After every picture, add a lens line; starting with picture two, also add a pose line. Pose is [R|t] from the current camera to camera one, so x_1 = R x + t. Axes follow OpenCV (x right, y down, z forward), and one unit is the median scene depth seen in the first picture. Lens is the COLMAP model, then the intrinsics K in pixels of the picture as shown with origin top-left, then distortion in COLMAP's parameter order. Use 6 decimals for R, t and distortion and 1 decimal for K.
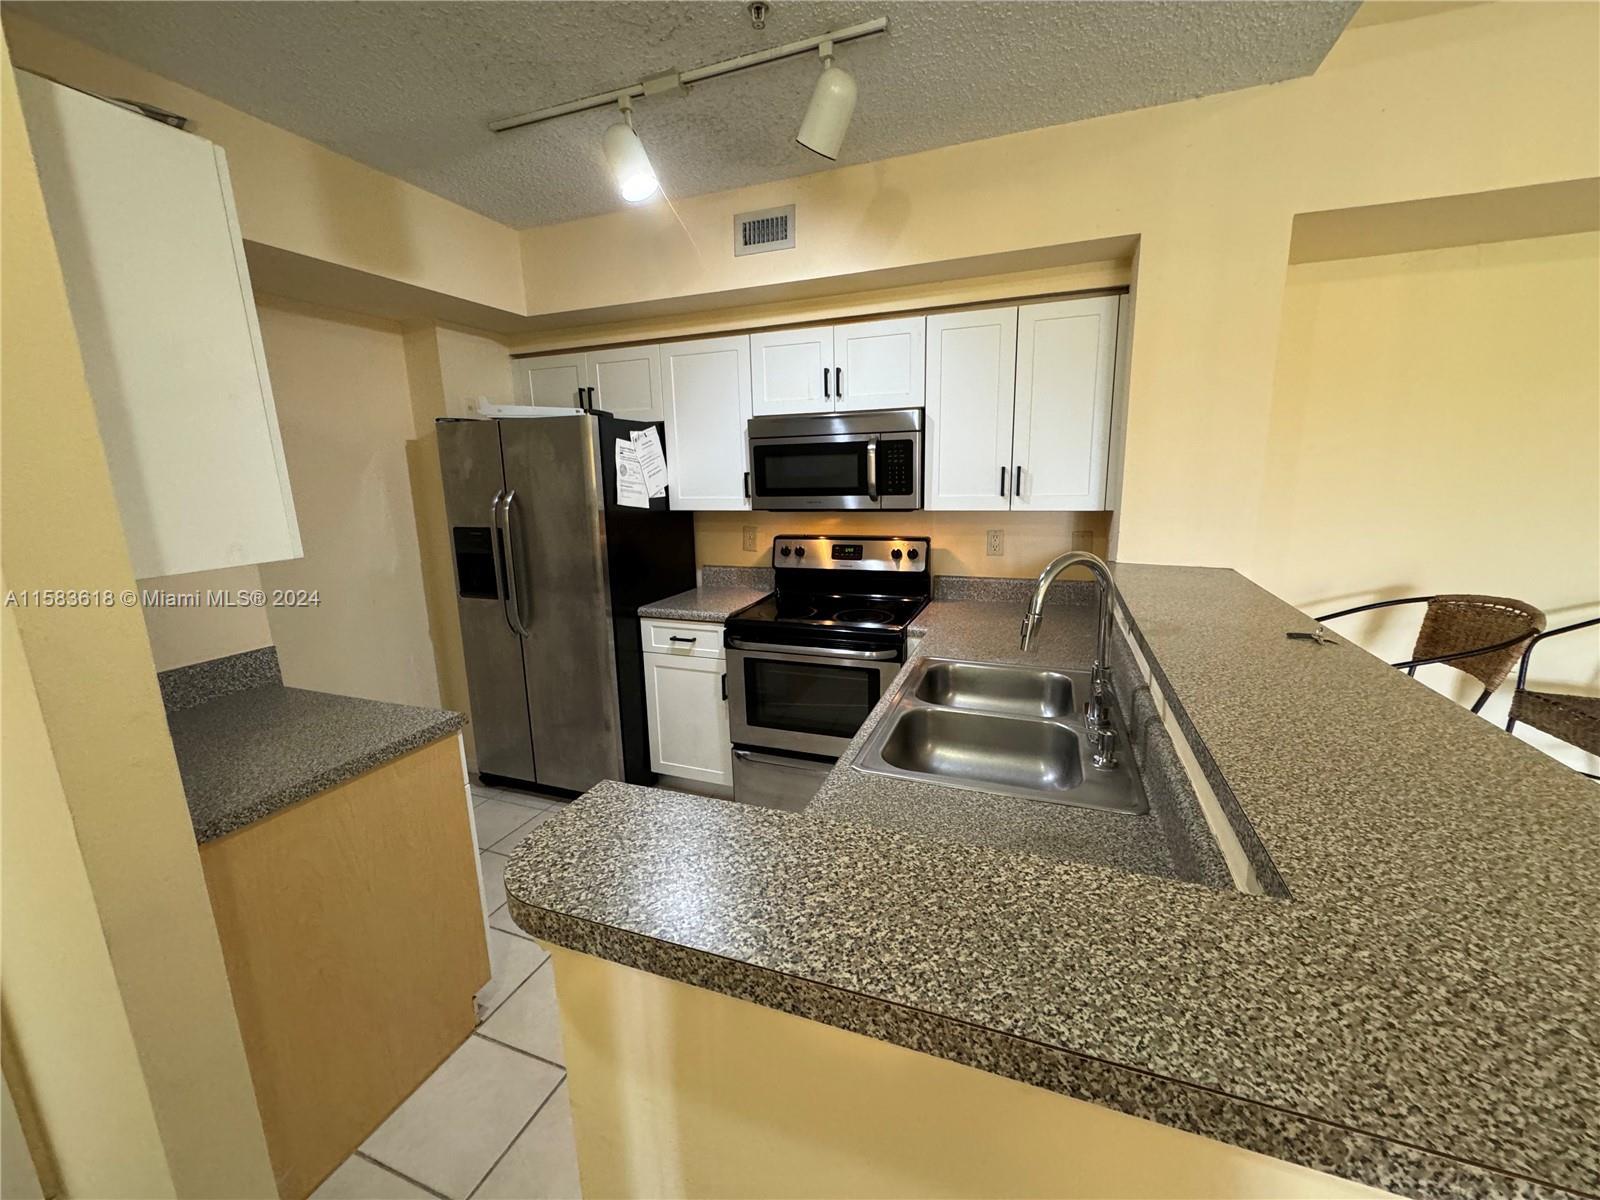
lens RADIAL K [[637.8, 0, 799.1], [0, 637.8, 596.6], [0, 0, 1]] dist [-0.002865, 0.000823]
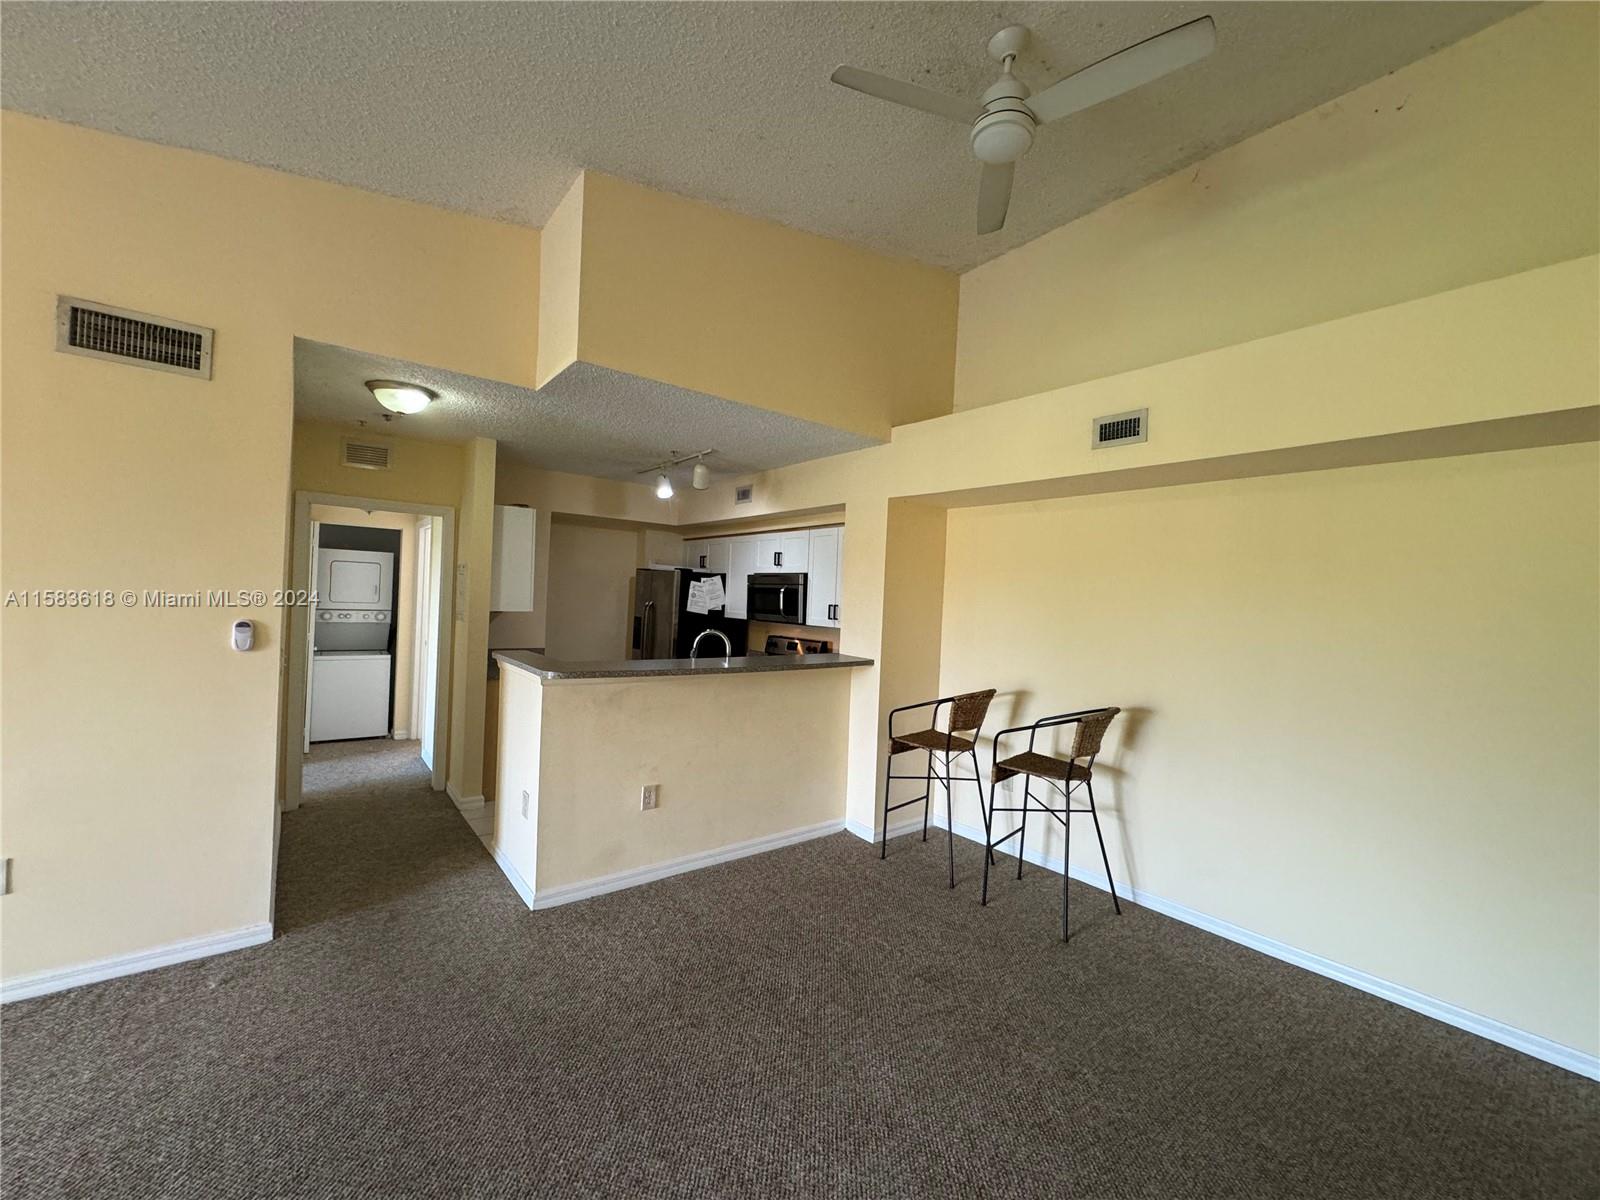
lens RADIAL K [[637.8, 0, 800.2], [0, 637.8, 599.7], [0, 0, 1]] dist [-0.002865, 0.000823]
pose [[0.857431, 0.061927, -0.510860, 1.263468], [-0.163017, 0.974292, -0.155504, 0.100612], [0.488097, 0.216612, 0.845483, -0.706474]]
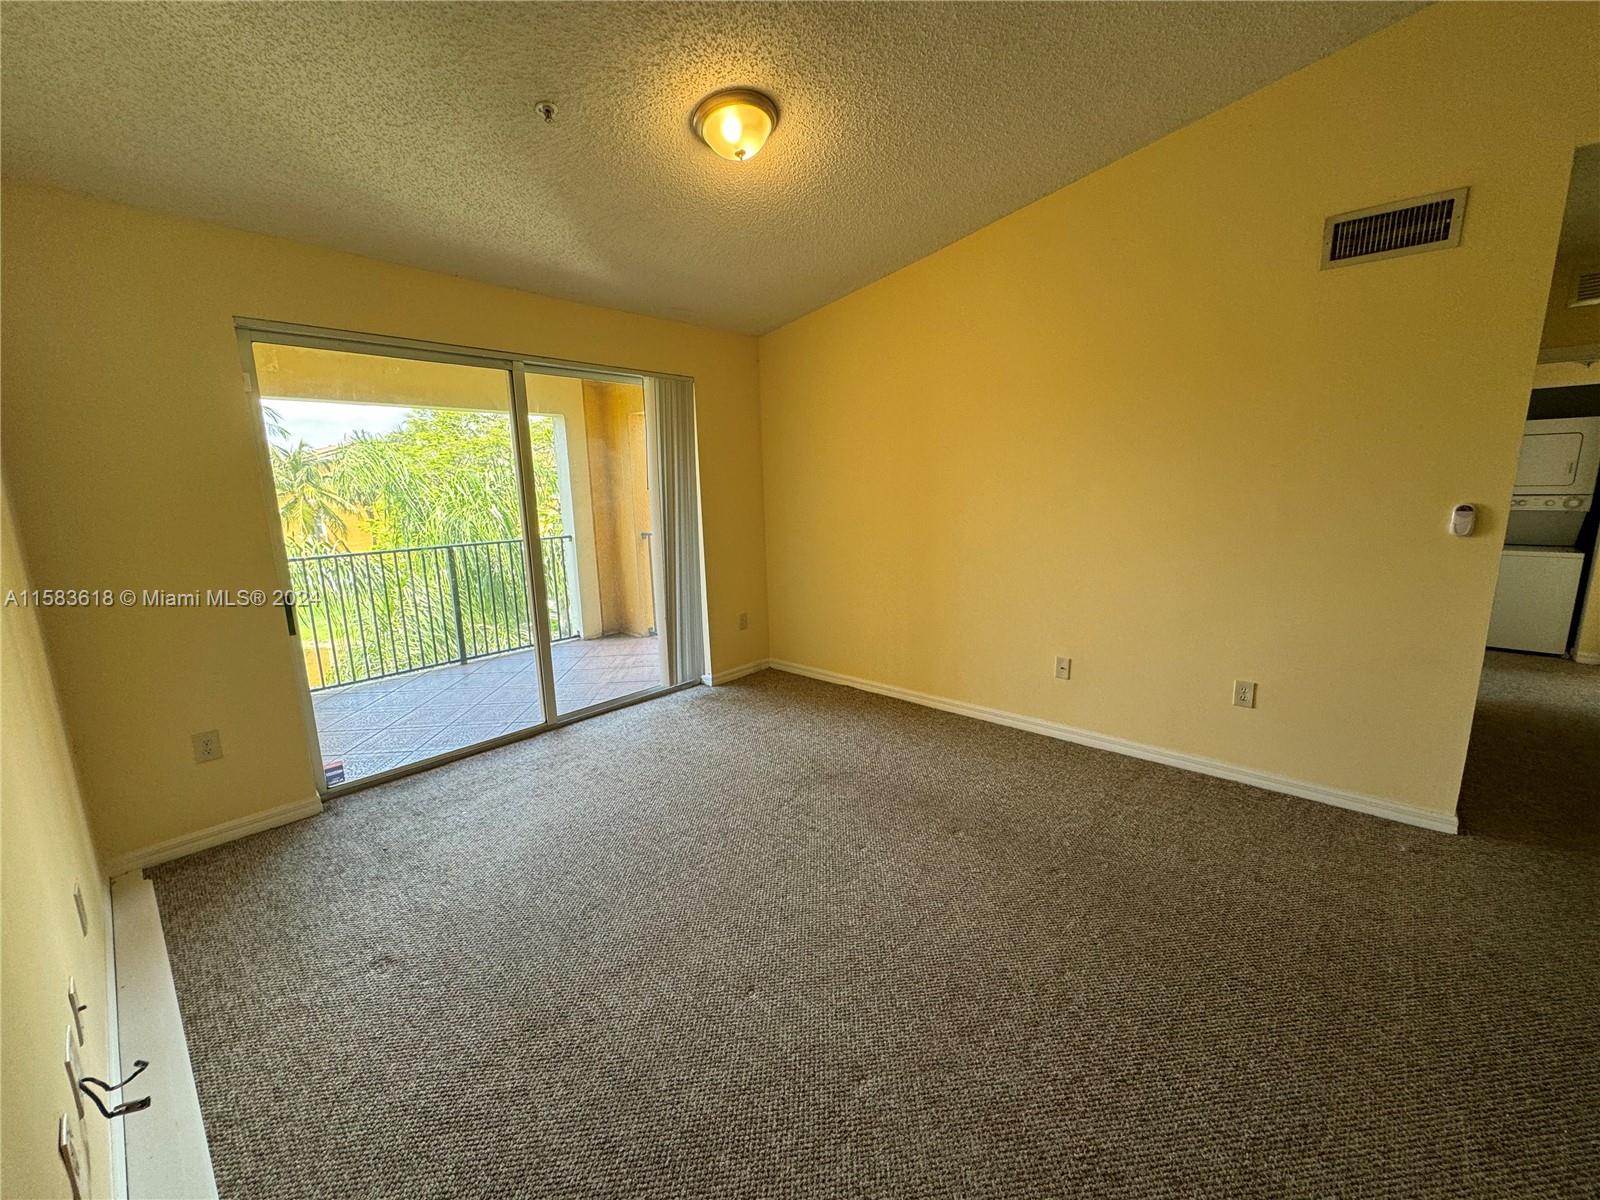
lens RADIAL K [[637.8, 0, 798.4], [0, 637.8, 599.2], [0, 0, 1]] dist [-0.002865, 0.000823]
pose [[-0.367994, 0.205043, -0.906939, 1.256979], [-0.148910, 0.949798, 0.275153, 0.144097], [0.917827, 0.236306, -0.318987, -0.865990]]
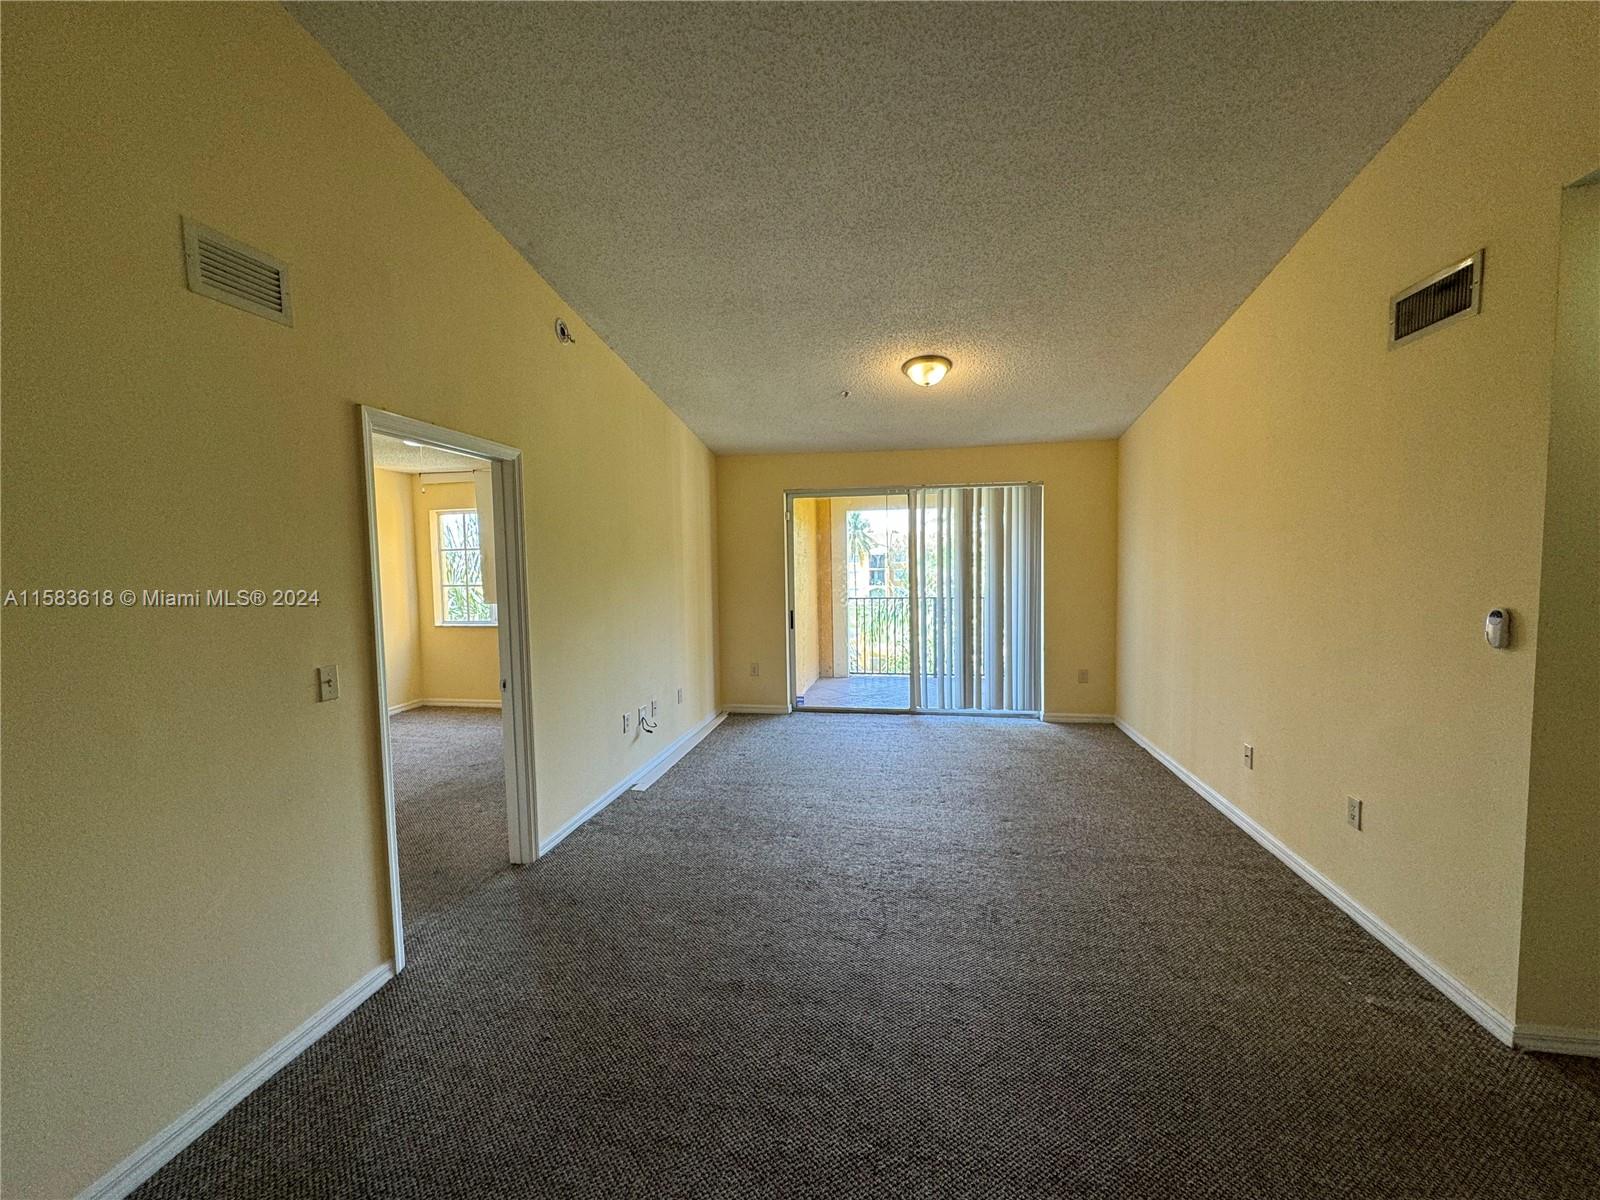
lens RADIAL K [[637.8, 0, 798.3], [0, 637.8, 598.3], [0, 0, 1]] dist [-0.002865, 0.000823]
pose [[-0.982439, 0.055378, -0.178176, 0.953132], [0.008063, 0.966648, 0.255982, -0.108234], [0.186409, 0.250050, -0.950119, 0.352923]]
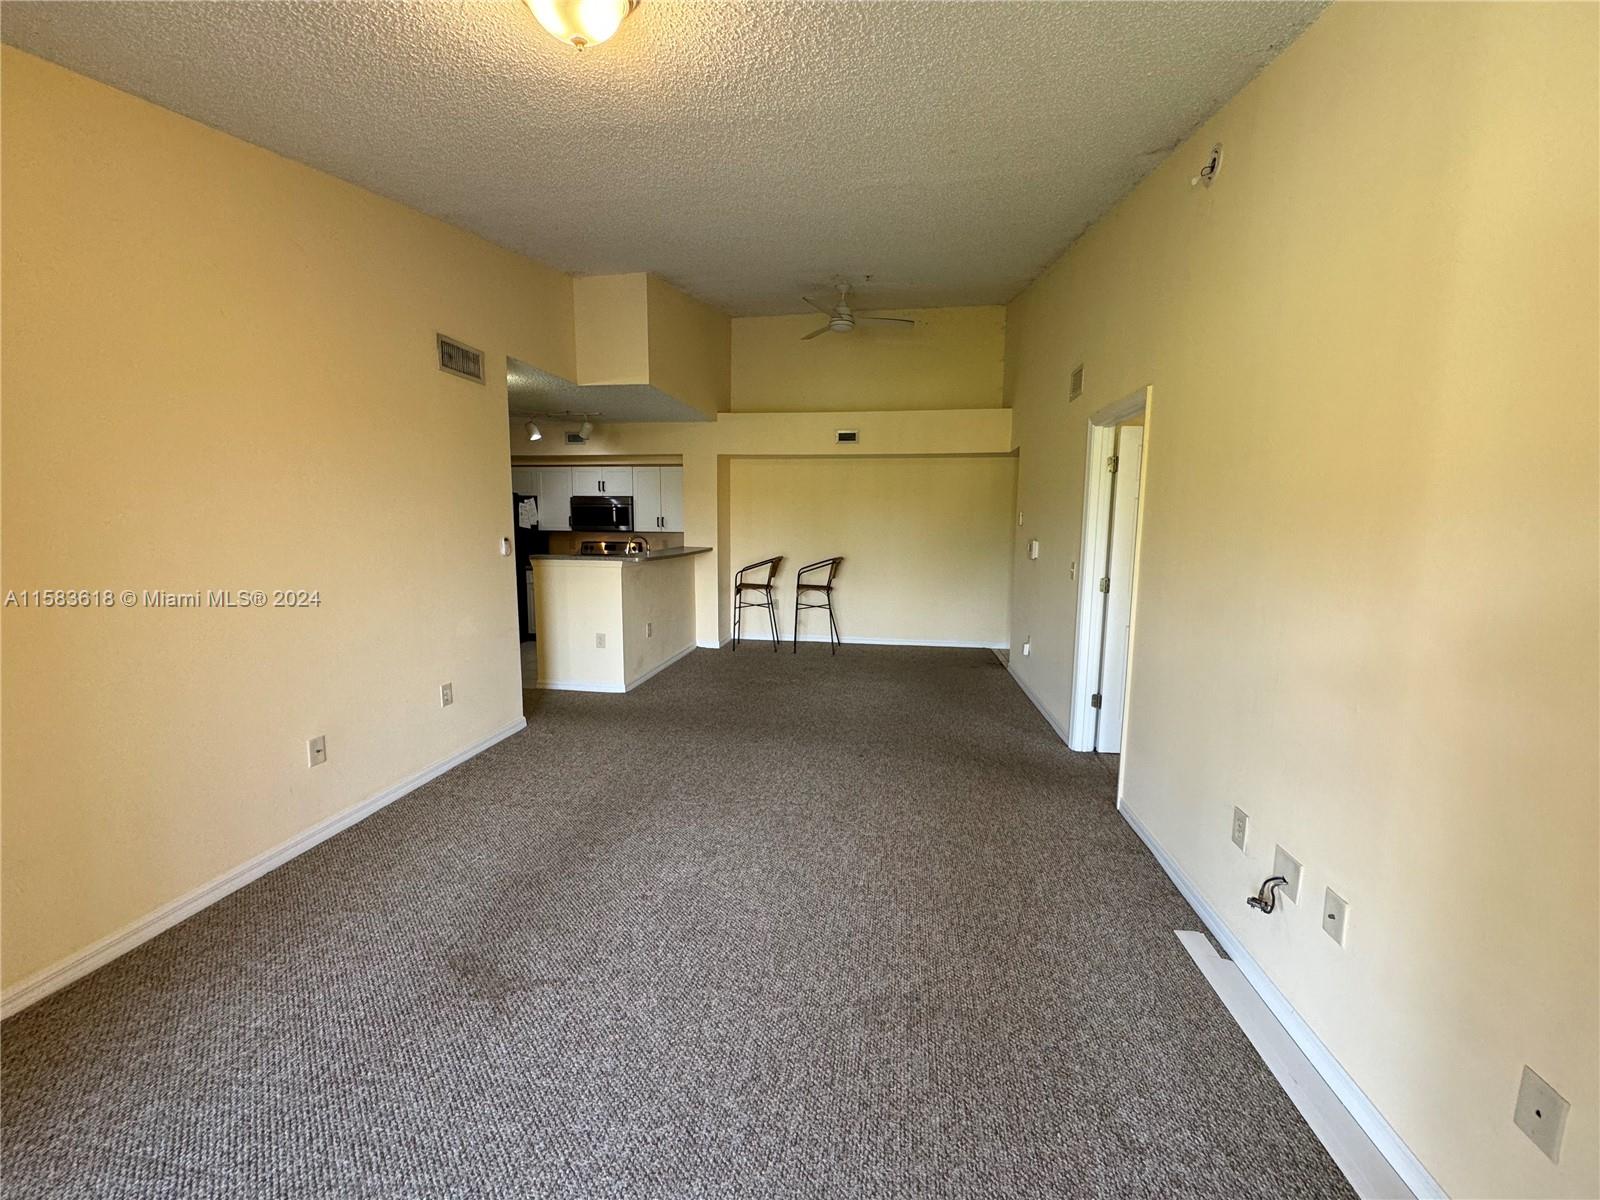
lens RADIAL K [[637.8, 0, 800.7], [0, 637.8, 597.3], [0, 0, 1]] dist [-0.002865, 0.000823]
pose [[0.976021, 0.007798, 0.217538, 0.334959], [0.009631, 0.996832, -0.078945, 0.430875], [-0.217464, 0.079147, 0.972854, -2.110613]]
